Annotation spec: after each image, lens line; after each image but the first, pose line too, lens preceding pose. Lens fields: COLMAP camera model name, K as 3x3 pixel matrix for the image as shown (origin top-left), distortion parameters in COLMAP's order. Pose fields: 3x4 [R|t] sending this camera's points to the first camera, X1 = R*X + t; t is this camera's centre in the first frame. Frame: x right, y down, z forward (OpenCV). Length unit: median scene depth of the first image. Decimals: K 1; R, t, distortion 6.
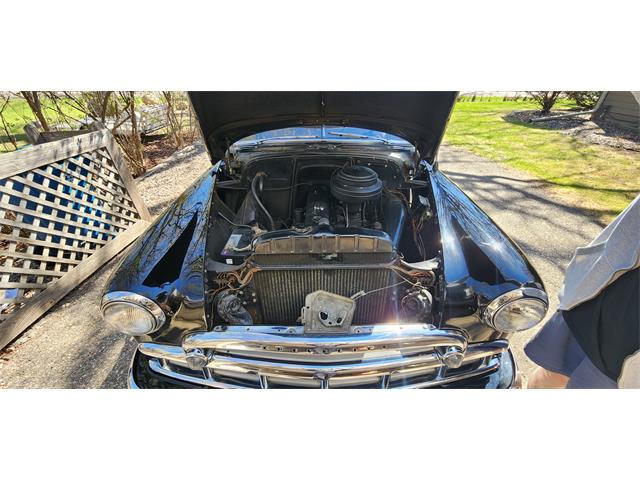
lens RADIAL K [[264.7, 0, 318.0], [0, 264.7, 240.5], [0, 0, 1]] dist [0.017930, -0.007766]
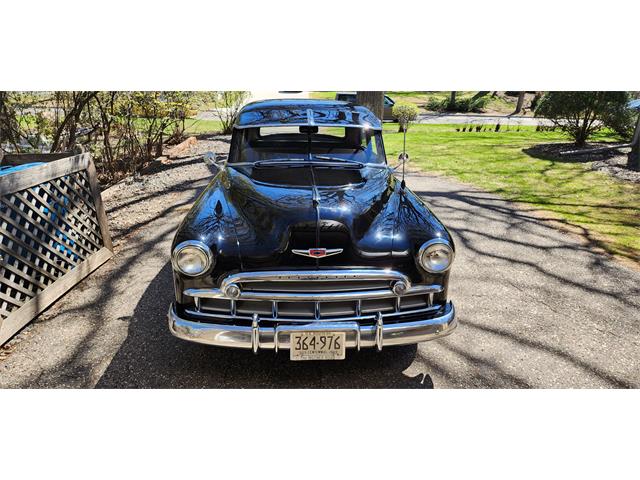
lens RADIAL K [[440.6, 0, 317.8], [0, 440.6, 230.1], [0, 0, 1]] dist [0.050624, 0.000452]
pose [[0.997677, 0.003827, 0.068020, -0.064652], [0.013118, 0.968944, -0.246933, 0.328289], [-0.066852, 0.247251, 0.966642, -0.679807]]
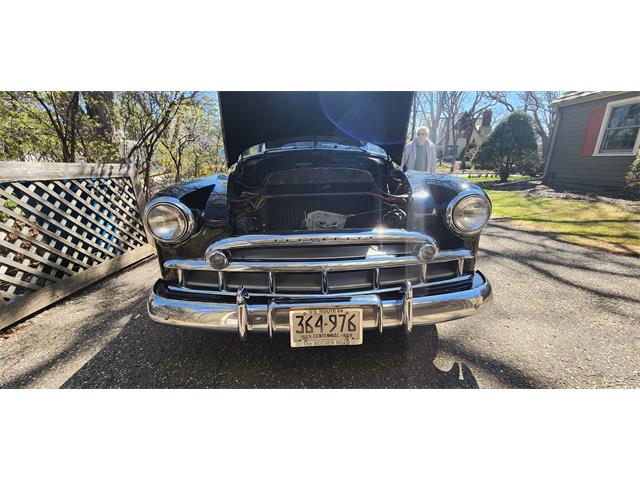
lens RADIAL K [[268.4, 0, 320.0], [0, 268.4, 240.0], [0, 0, 1]] dist [0.000342, 0.000315]
pose [[0.998978, -0.020344, 0.040356, -0.017984], [0.031261, 0.955923, -0.291948, 0.325342], [-0.032638, 0.292912, 0.955582, -0.083246]]
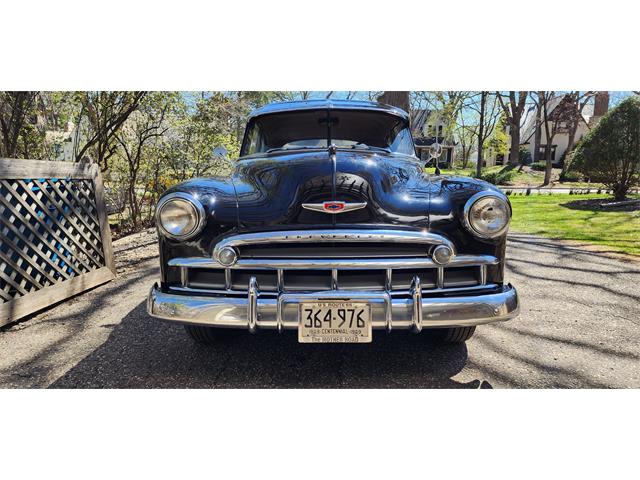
lens RADIAL K [[437.8, 0, 320.8], [0, 437.8, 232.3], [0, 0, 1]] dist [0.041292, -0.004951]
pose [[0.999956, 0.005045, 0.007920, -0.022792], [-0.001243, 0.907093, -0.420928, 0.523214], [-0.009308, 0.420899, 0.907060, -0.361754]]
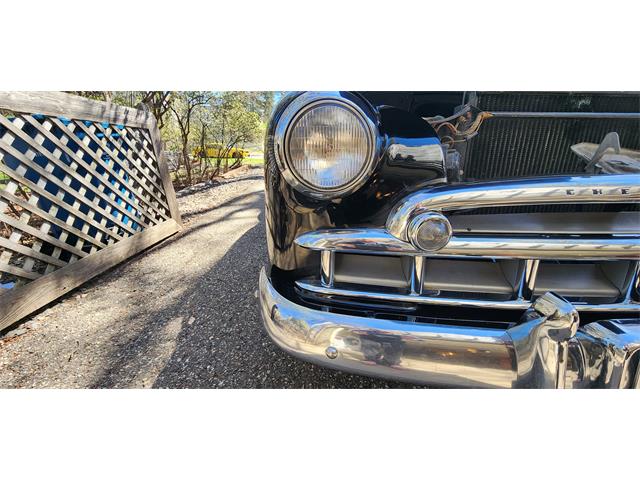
lens RADIAL K [[268.4, 0, 320.0], [0, 268.4, 240.0], [0, 0, 1]] dist [0.000342, 0.000315]
pose [[0.998025, -0.008395, 0.062253, -0.325503], [0.022756, 0.972032, -0.233743, 0.264137], [-0.058549, 0.234698, 0.970303, 0.211319]]
